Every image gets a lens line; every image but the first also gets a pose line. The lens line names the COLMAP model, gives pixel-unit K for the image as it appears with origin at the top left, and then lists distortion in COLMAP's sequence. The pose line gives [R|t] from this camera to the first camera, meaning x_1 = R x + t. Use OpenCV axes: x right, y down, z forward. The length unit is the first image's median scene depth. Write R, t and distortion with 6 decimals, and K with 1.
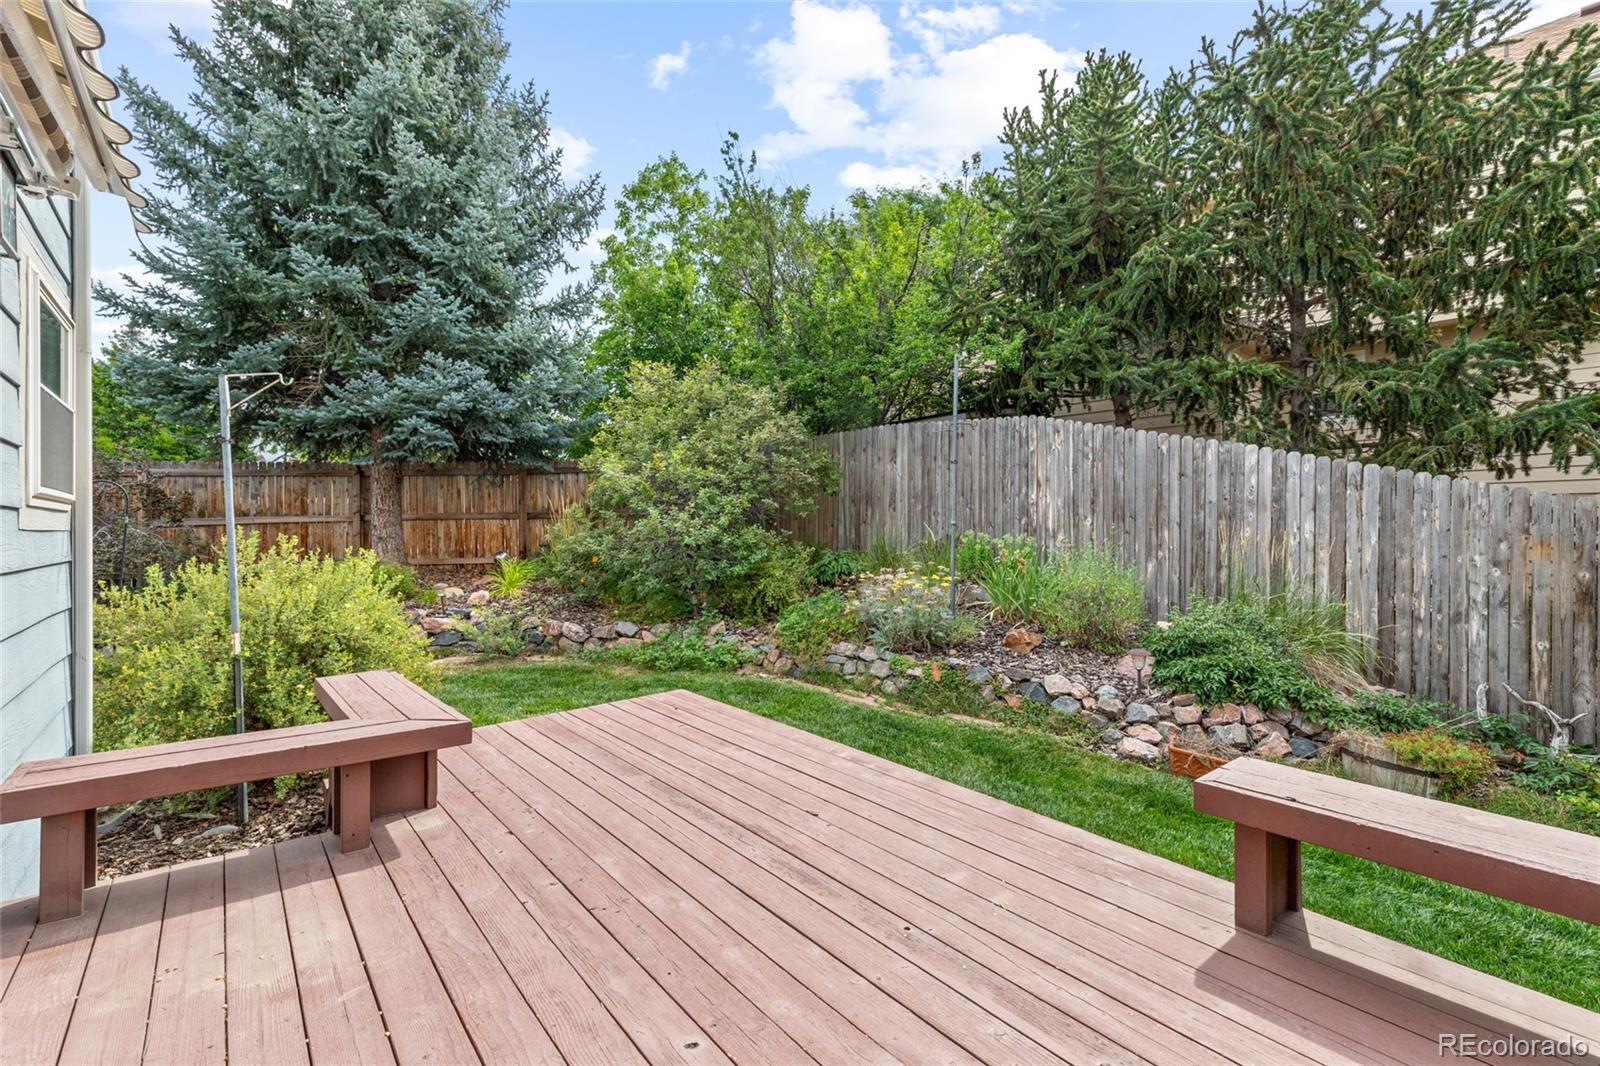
lens RADIAL K [[713.2, 0, 772.0], [0, 713.2, 533.0], [0, 0, 1]] dist [0.000462, -0.000405]
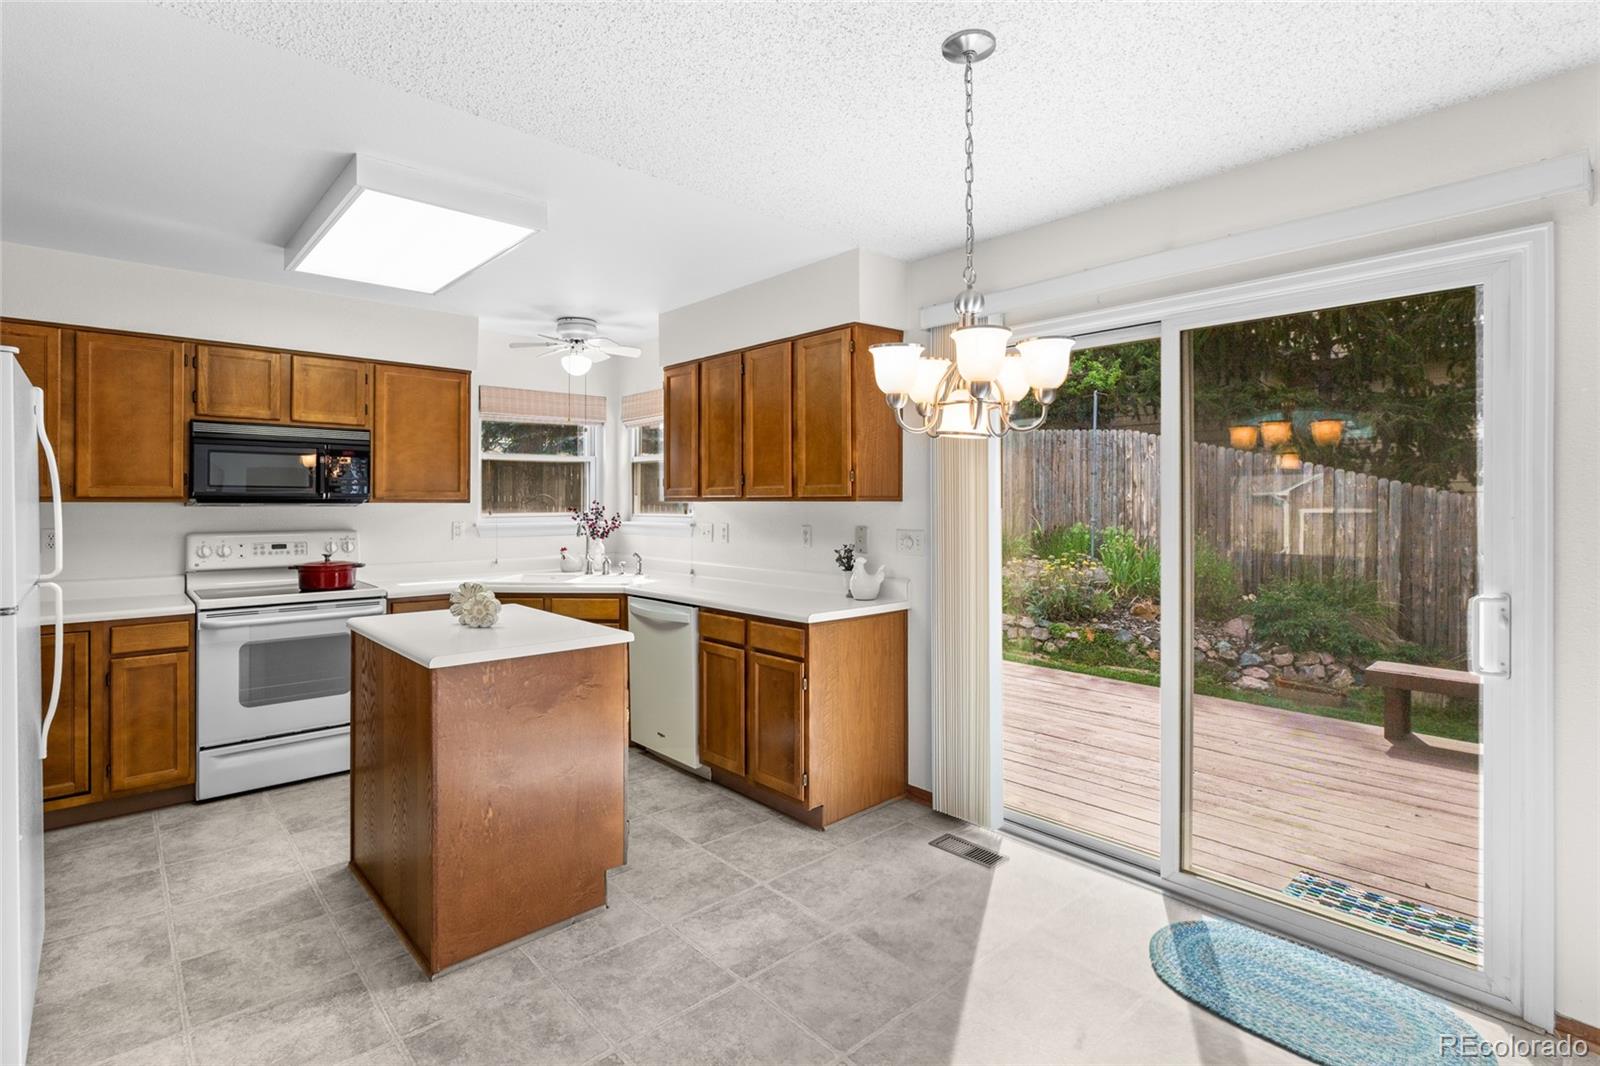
lens RADIAL K [[764.1, 0, 801.1], [0, 764.1, 502.2], [0, 0, 1]] dist [-0.002669, 0.000214]
pose [[0.995887, 0.002416, 0.090571, -0.467293], [-0.002096, 0.999991, -0.003621, -0.048403], [-0.090579, 0.003416, 0.995883, -0.393279]]
